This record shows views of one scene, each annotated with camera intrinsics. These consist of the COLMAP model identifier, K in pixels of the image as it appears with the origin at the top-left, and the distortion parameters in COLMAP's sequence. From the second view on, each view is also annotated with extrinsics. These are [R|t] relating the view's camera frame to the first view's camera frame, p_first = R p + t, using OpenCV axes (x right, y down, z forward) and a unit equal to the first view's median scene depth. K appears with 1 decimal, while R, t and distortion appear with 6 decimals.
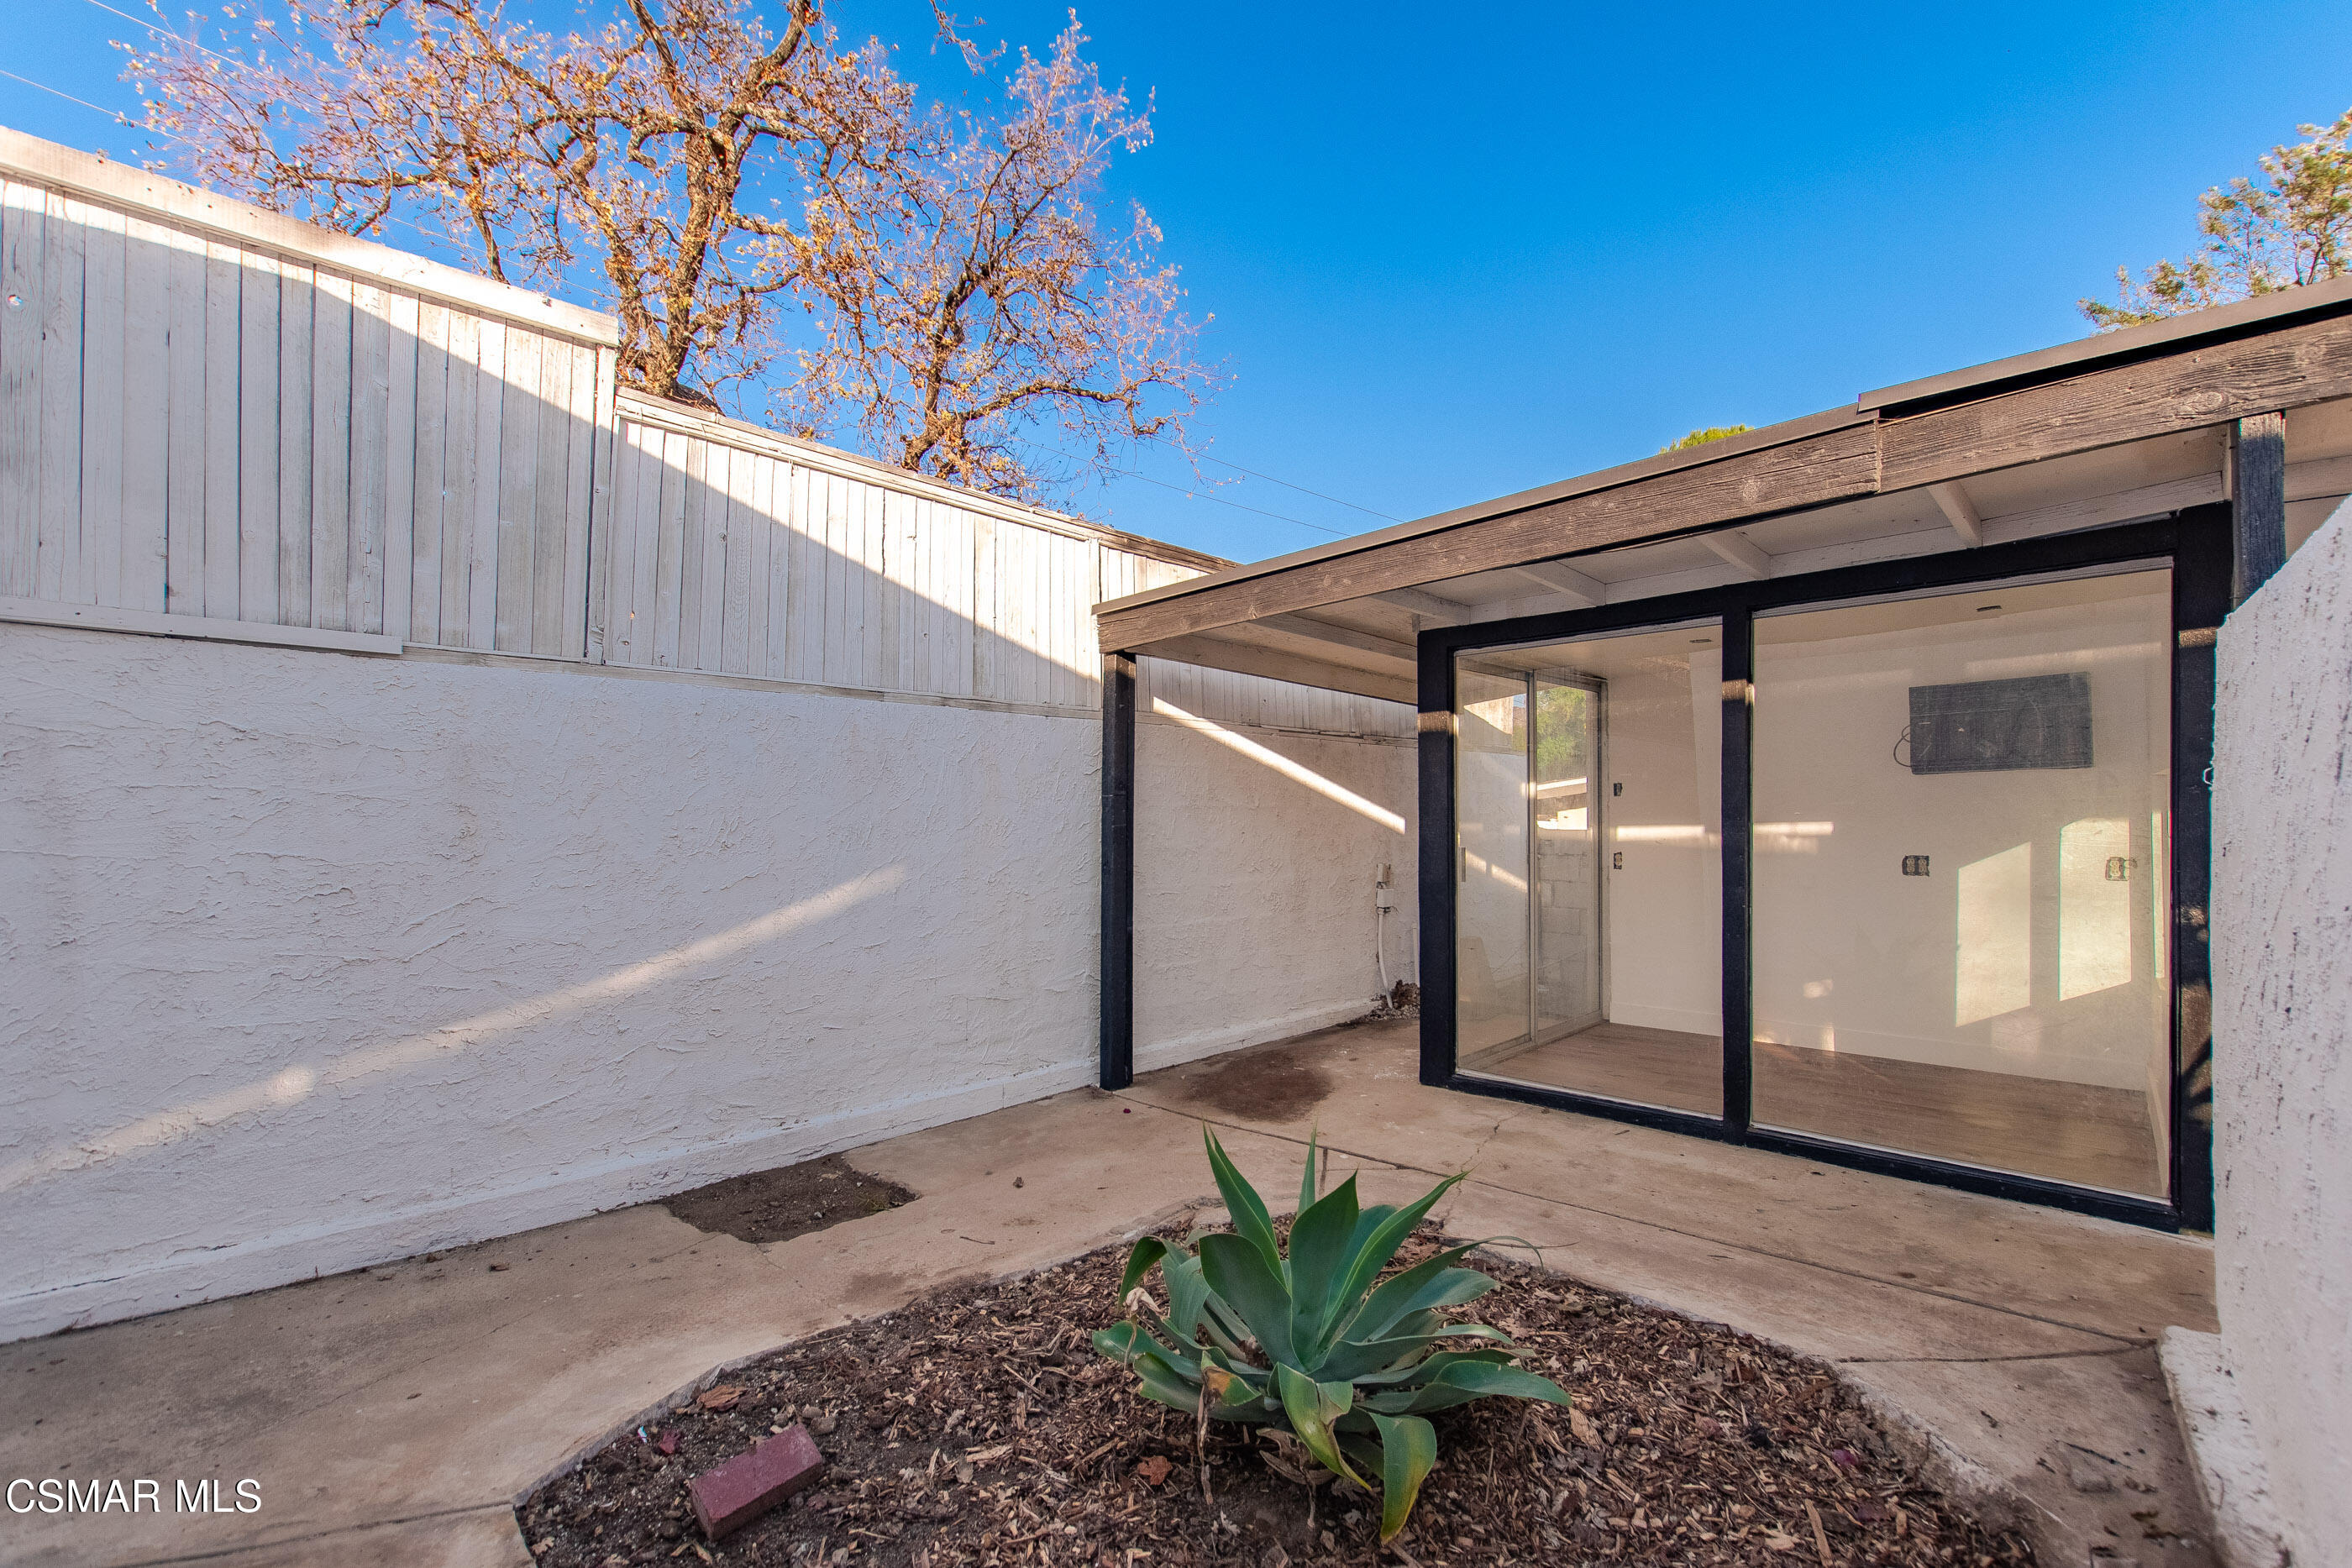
lens RADIAL K [[1031.2, 0, 1194.0], [0, 1031.2, 814.1], [0, 0, 1]] dist [0.008769, -0.000670]
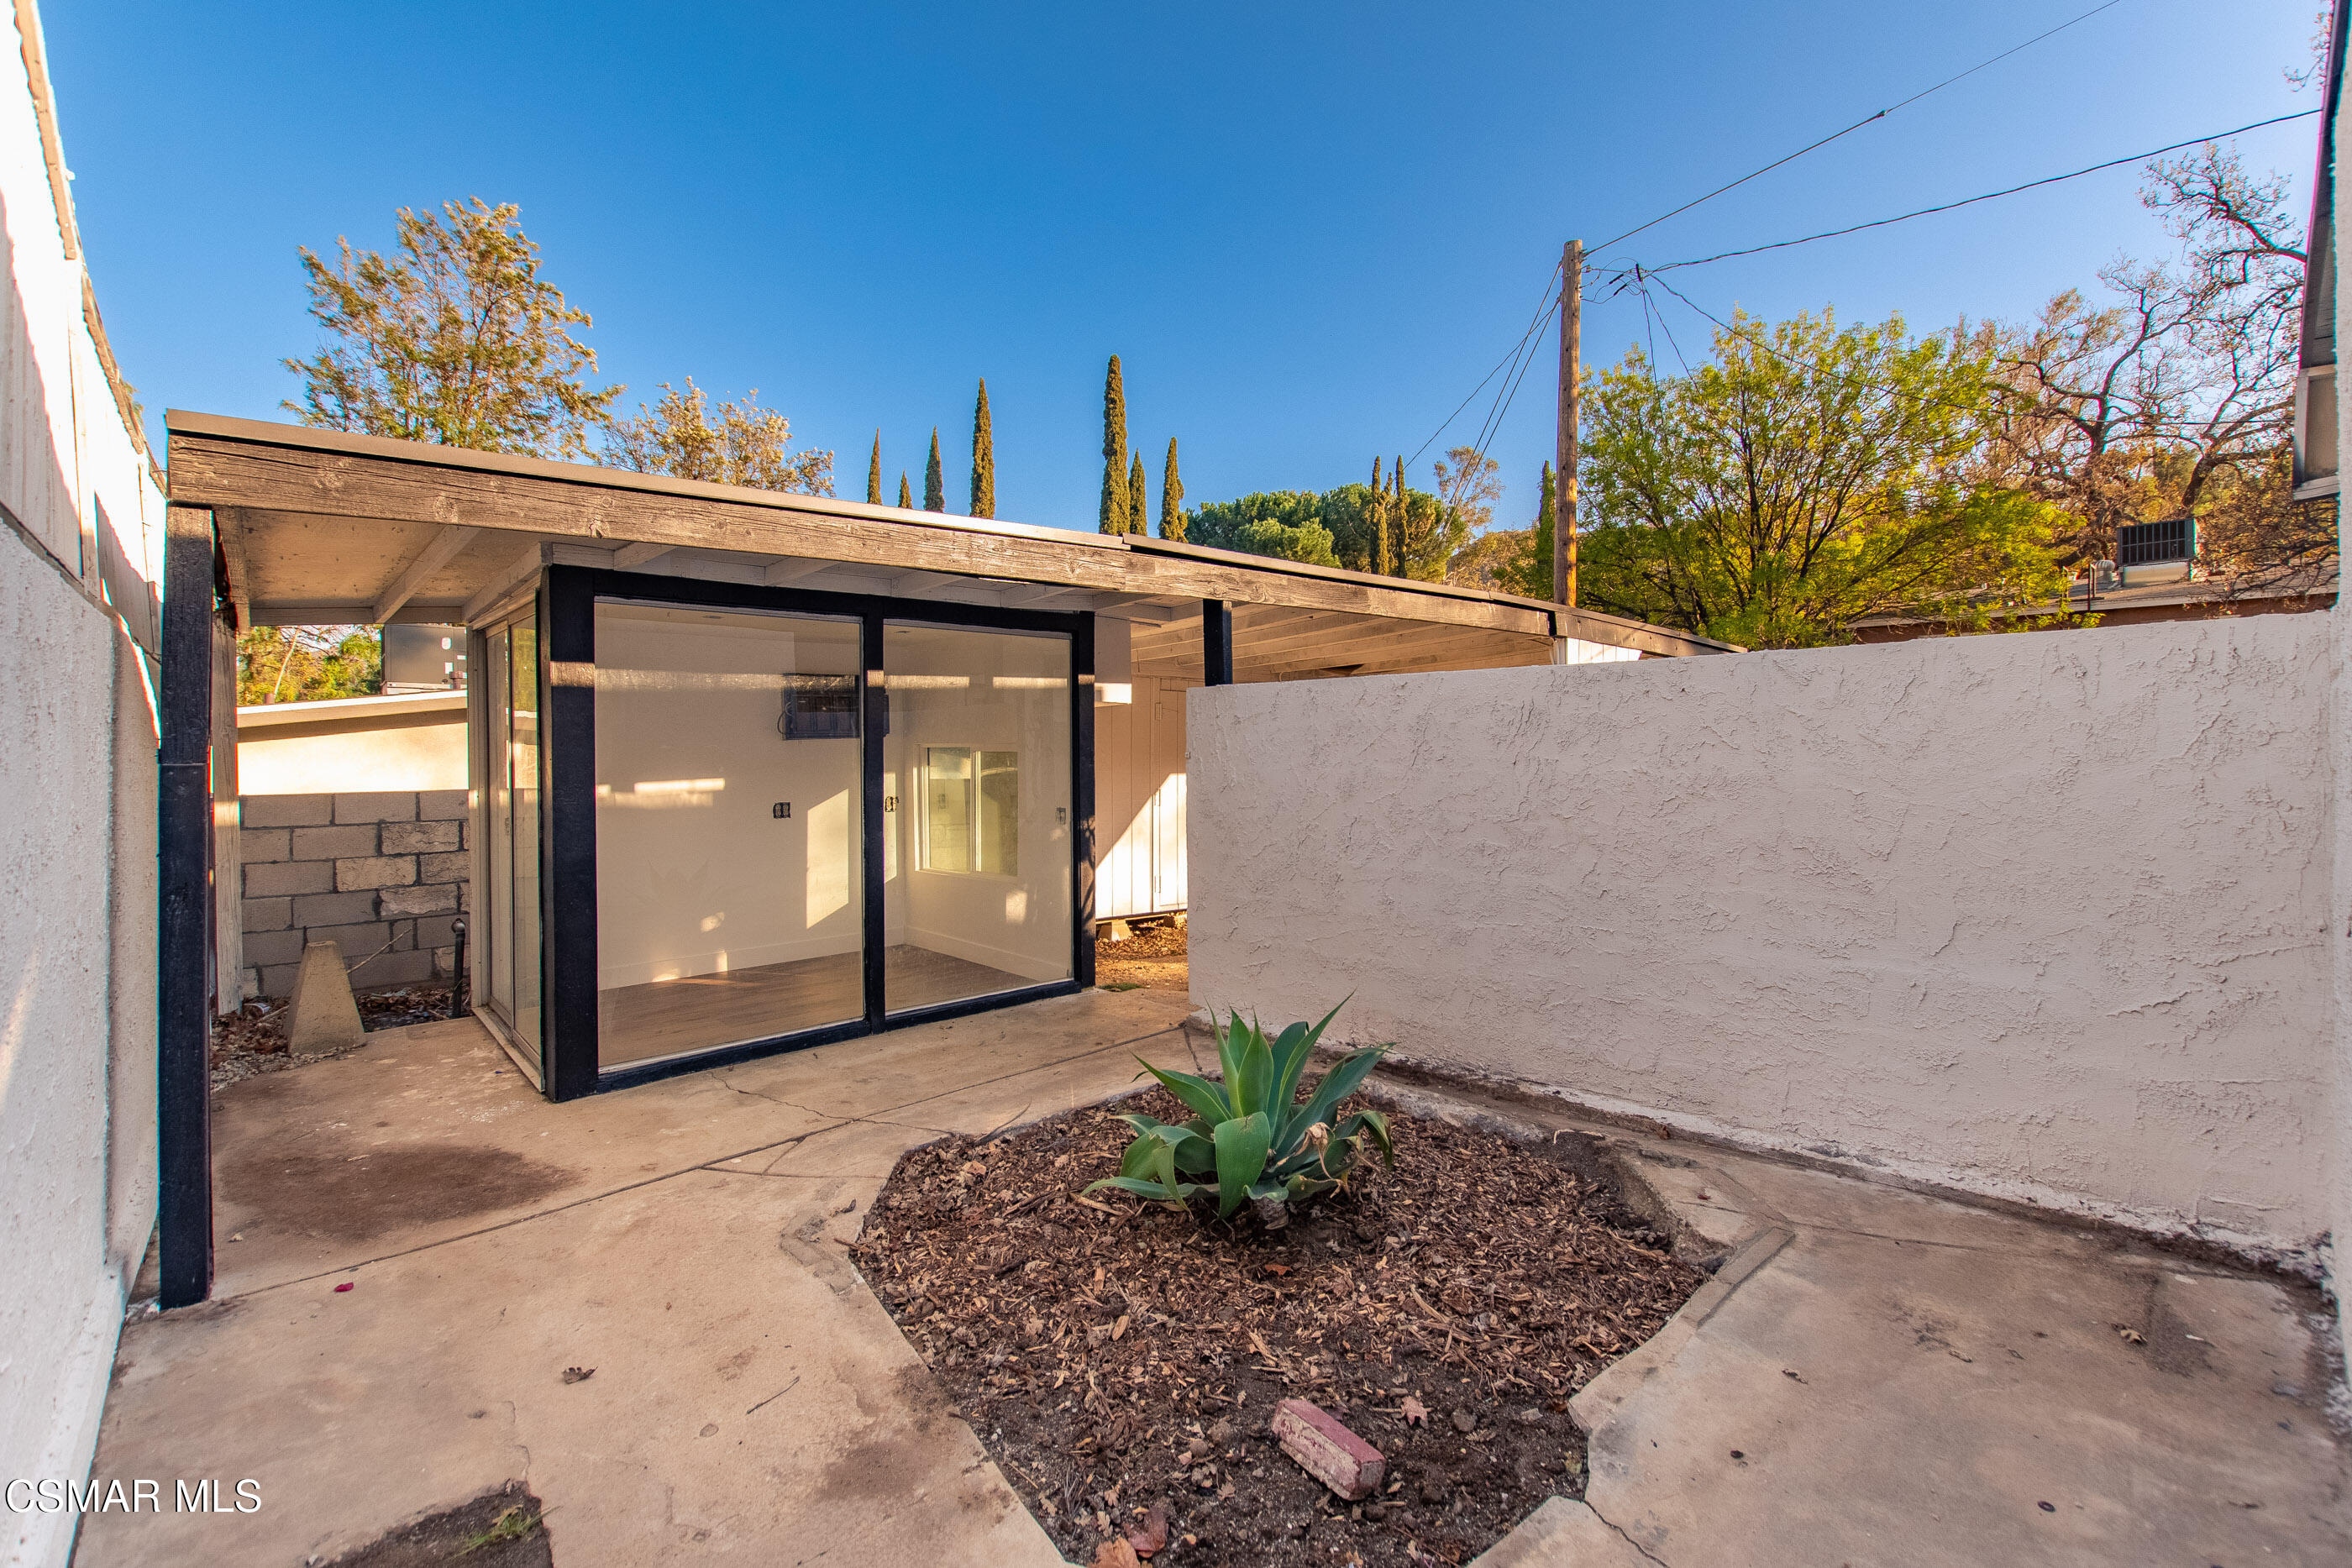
lens RADIAL K [[1031.2, 0, 1188.7], [0, 1031.2, 785.6], [0, 0, 1]] dist [0.008769, -0.000670]
pose [[0.064490, -0.031276, 0.997428, -0.706838], [0.004912, 0.999507, 0.031024, -0.025120], [-0.997906, 0.002899, 0.064612, 0.524781]]
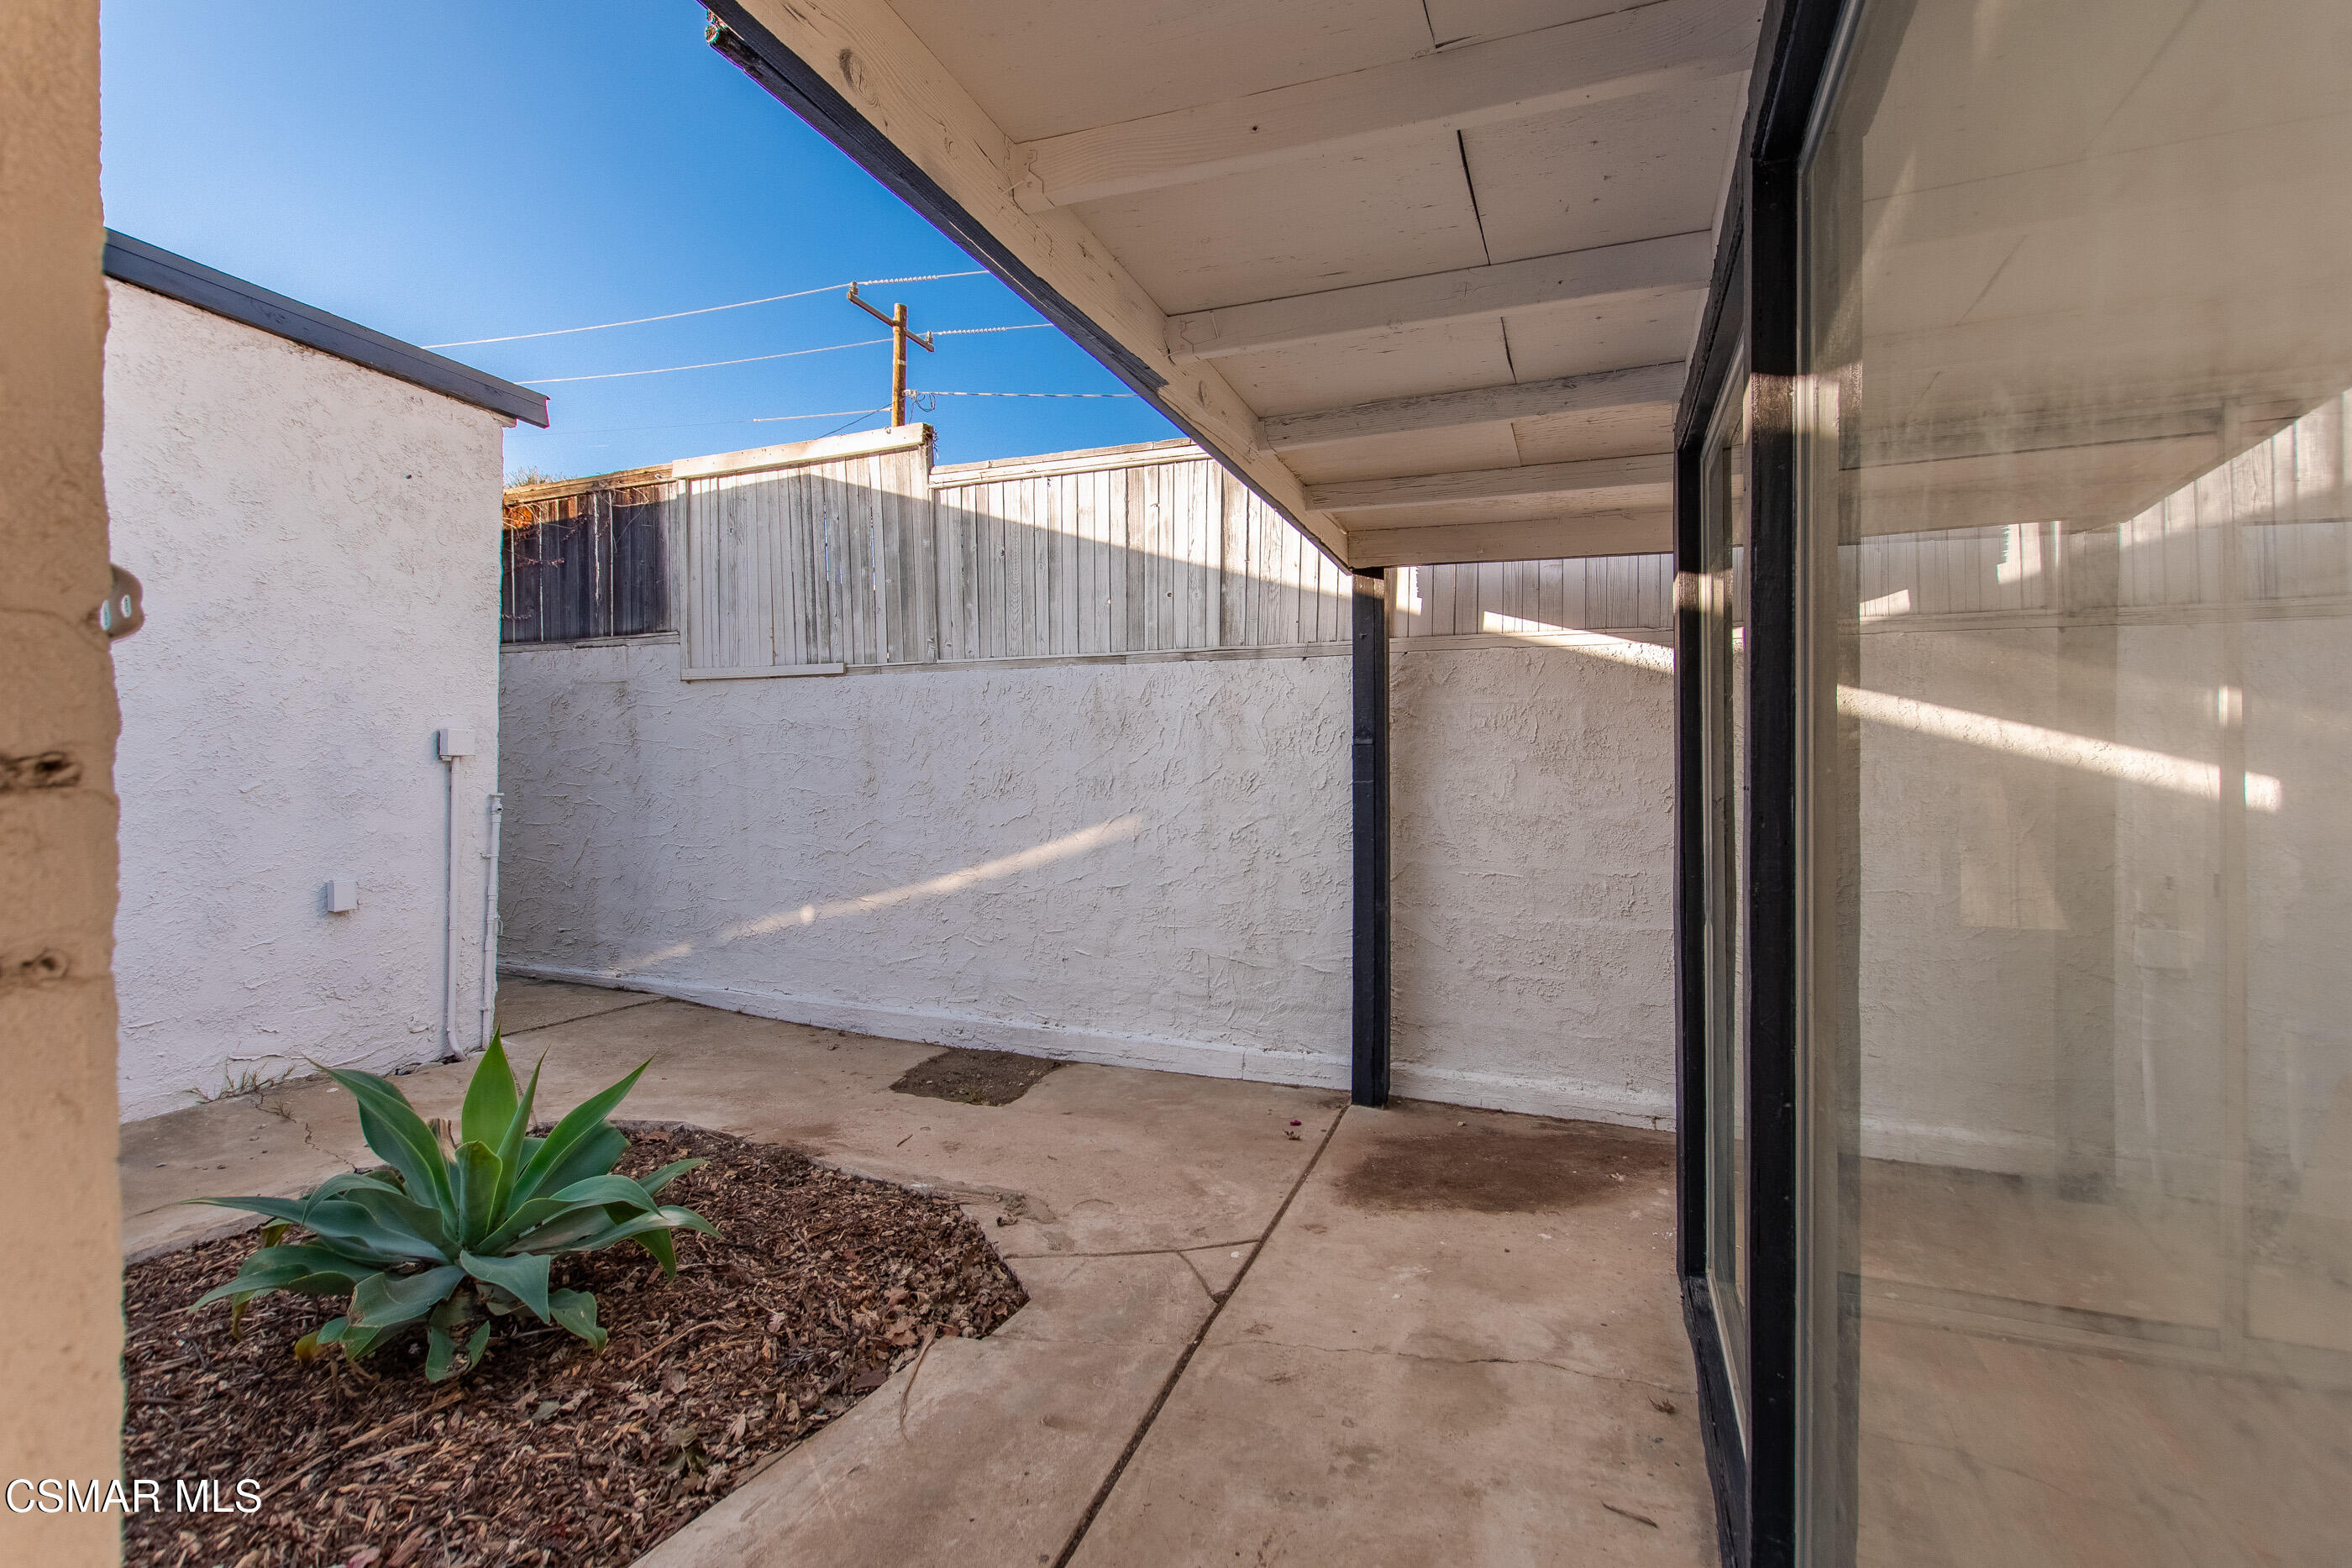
lens RADIAL K [[1031.2, 0, 1182.1], [0, 1031.2, 760.1], [0, 0, 1]] dist [0.008769, -0.000670]
pose [[0.363307, -0.004511, -0.931658, 0.764183], [0.000389, 0.999989, -0.004690, -0.002460], [0.931669, 0.001341, 0.363305, 0.686303]]
